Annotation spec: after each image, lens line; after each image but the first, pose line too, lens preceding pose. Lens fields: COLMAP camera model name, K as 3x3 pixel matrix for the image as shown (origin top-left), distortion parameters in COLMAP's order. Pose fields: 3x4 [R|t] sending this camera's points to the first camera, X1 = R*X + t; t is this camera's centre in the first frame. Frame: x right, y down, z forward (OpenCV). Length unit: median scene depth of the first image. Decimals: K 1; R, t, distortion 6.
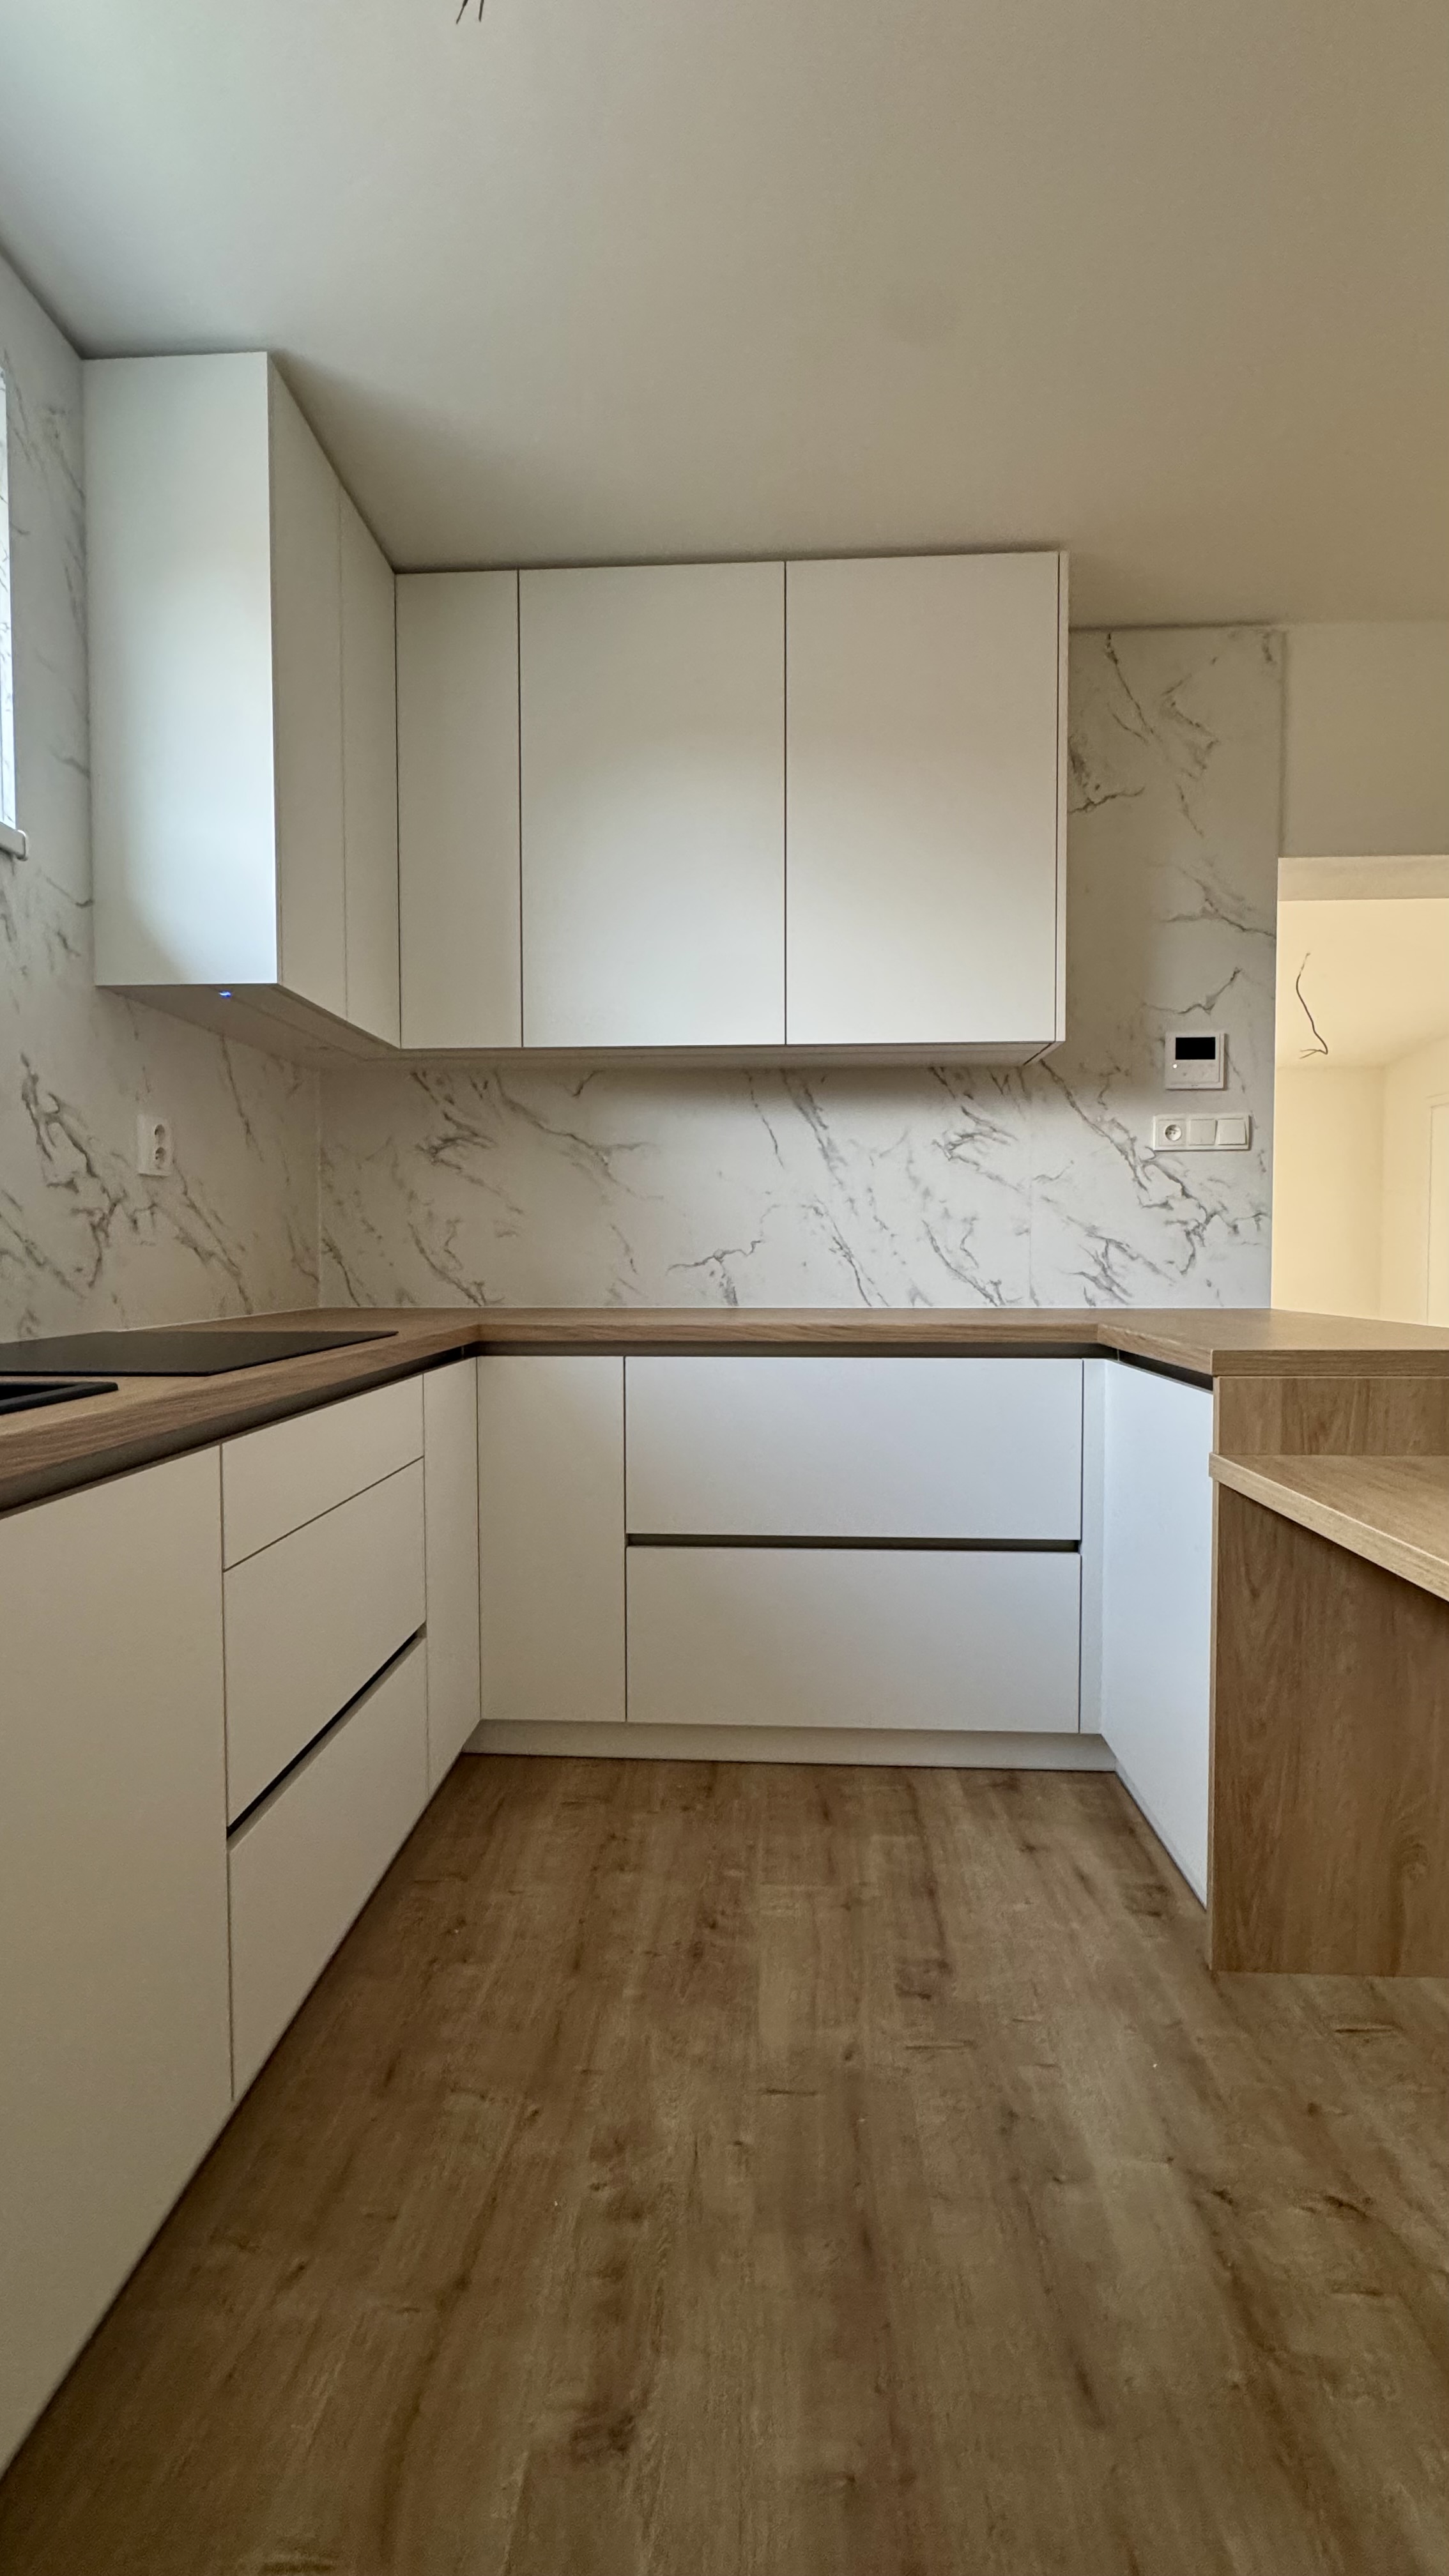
lens RADIAL K [[1027.1, 0, 724.5], [0, 1027.1, 1288.0], [0, 0, 1]] dist [-0.001487, -0.000273]
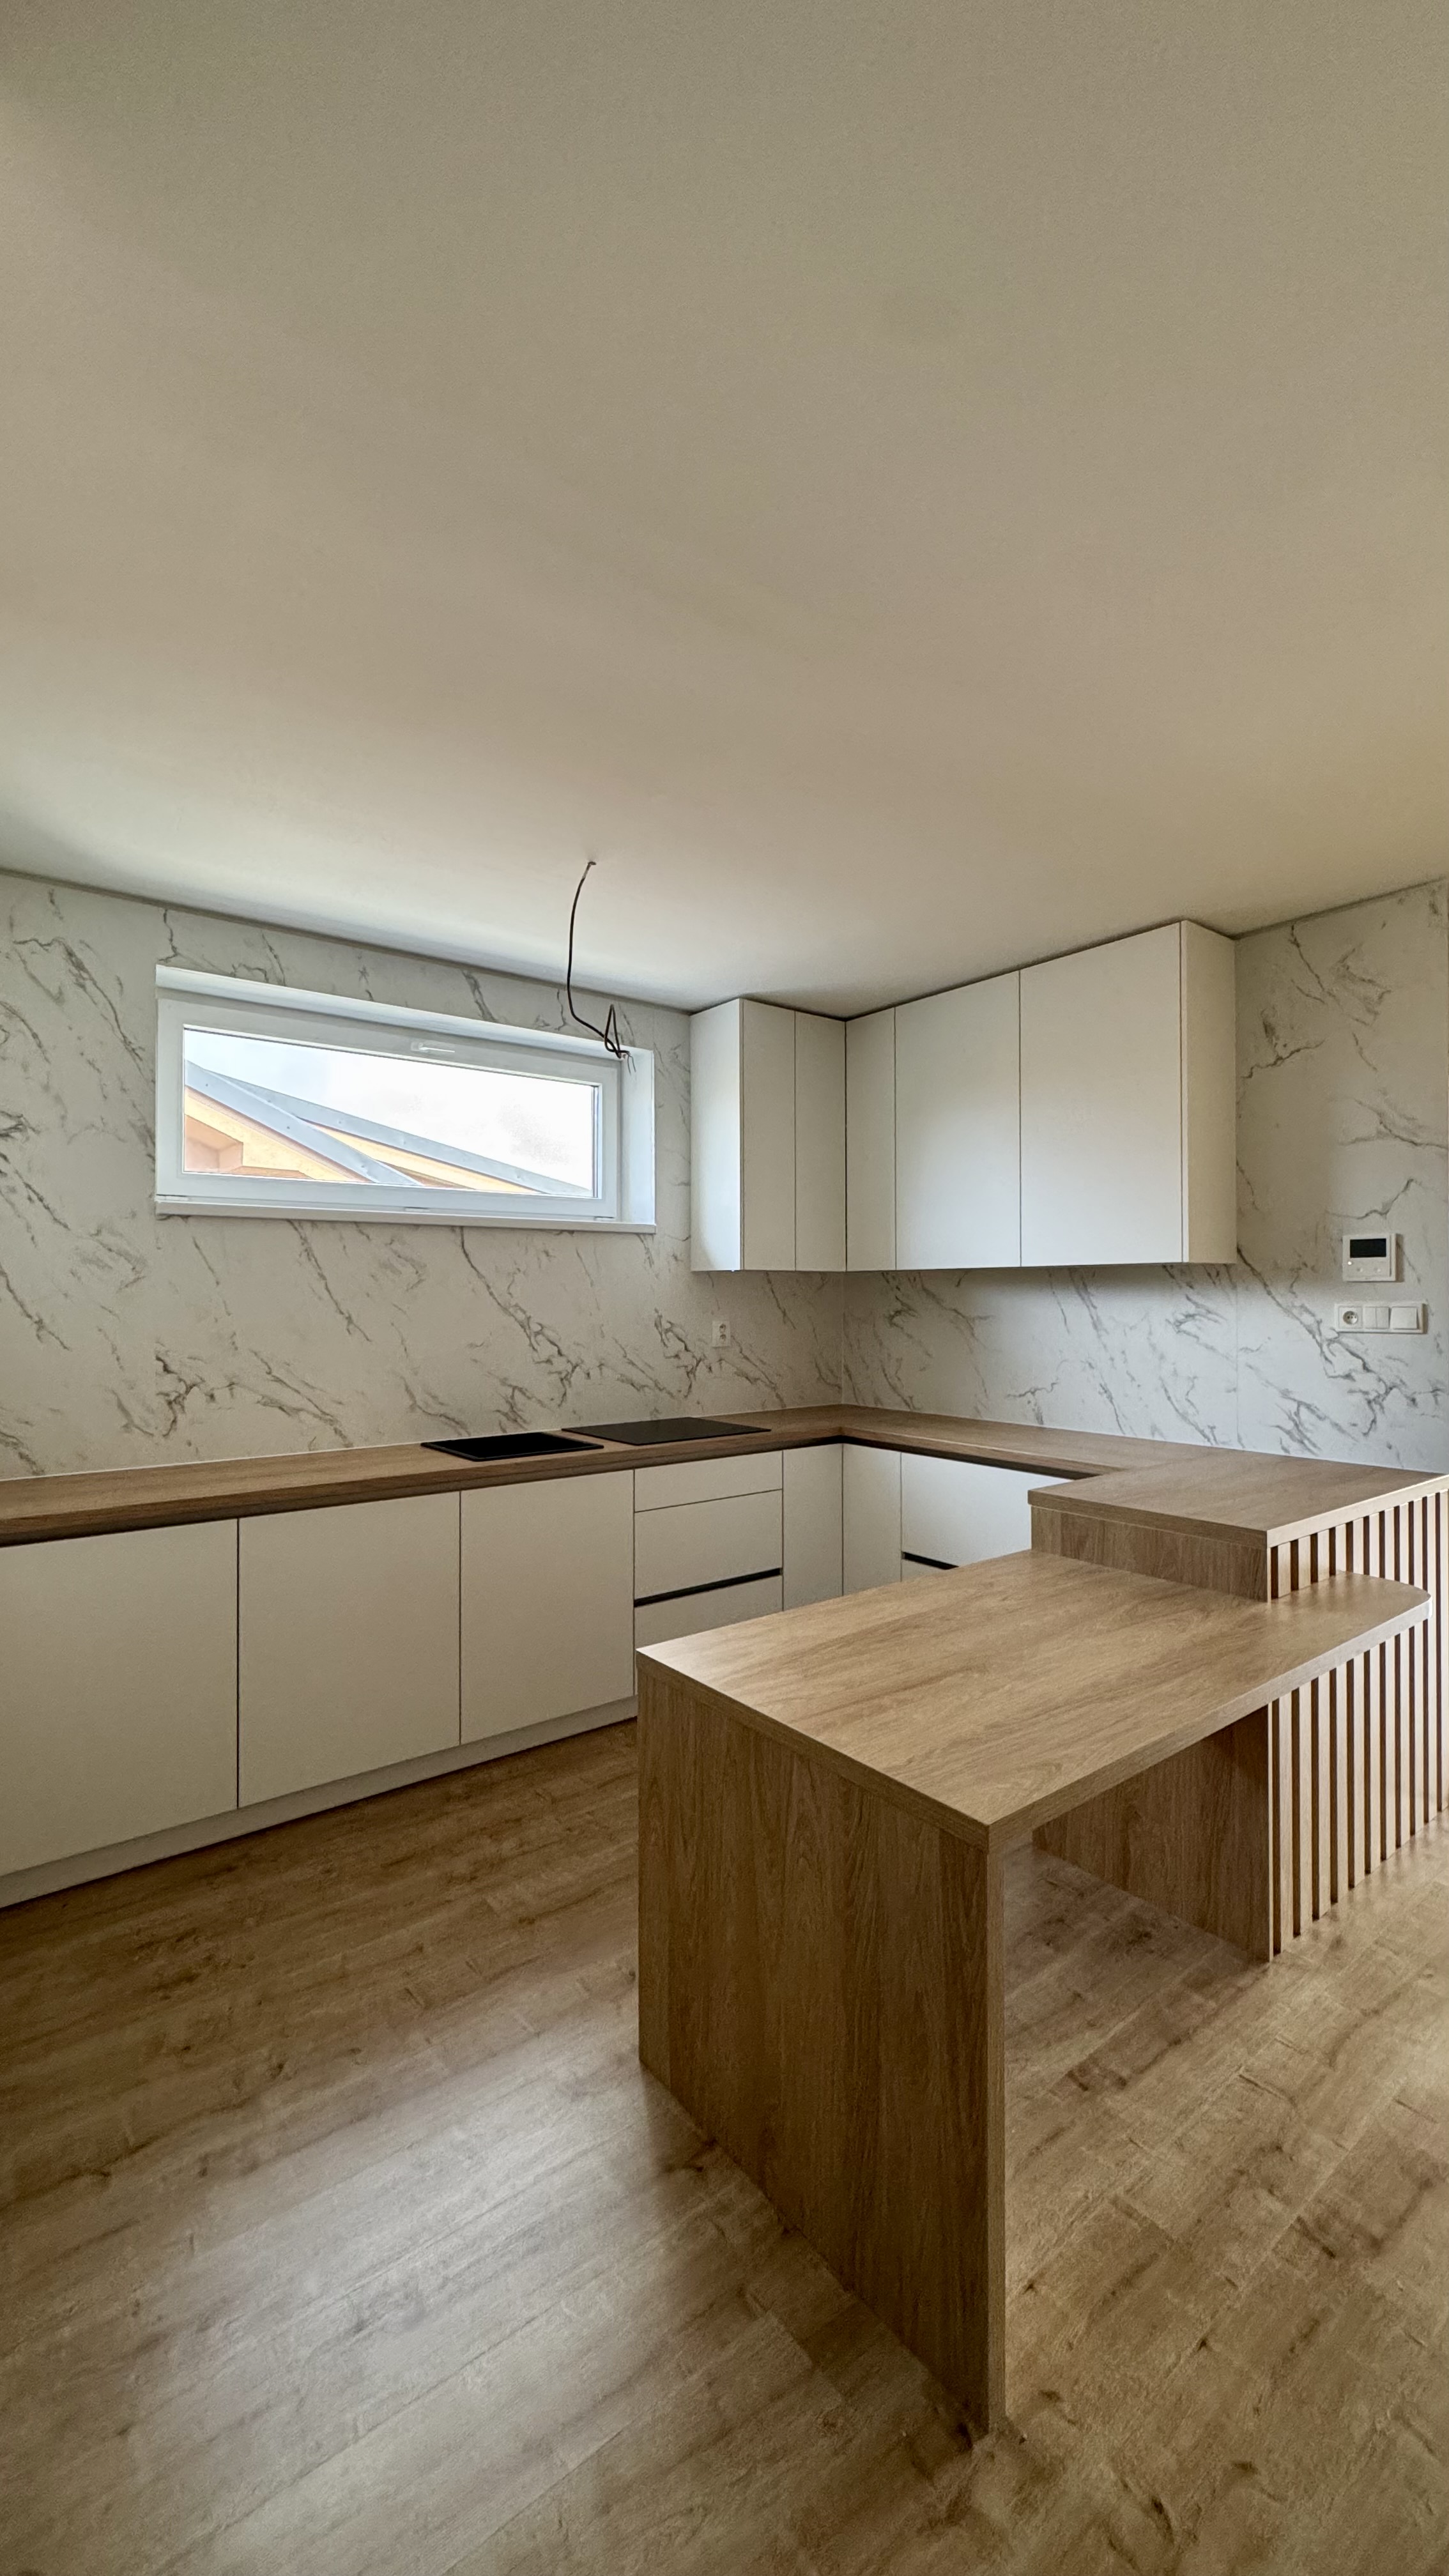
lens RADIAL K [[1016.7, 0, 724.8], [0, 1016.7, 1285.6], [0, 0, 1]] dist [-0.006780, -0.000236]
pose [[0.651638, -0.006295, -0.758504, 0.855883], [-0.025496, 0.999219, -0.030196, -0.133118], [0.758102, 0.039016, 0.650968, -0.333019]]
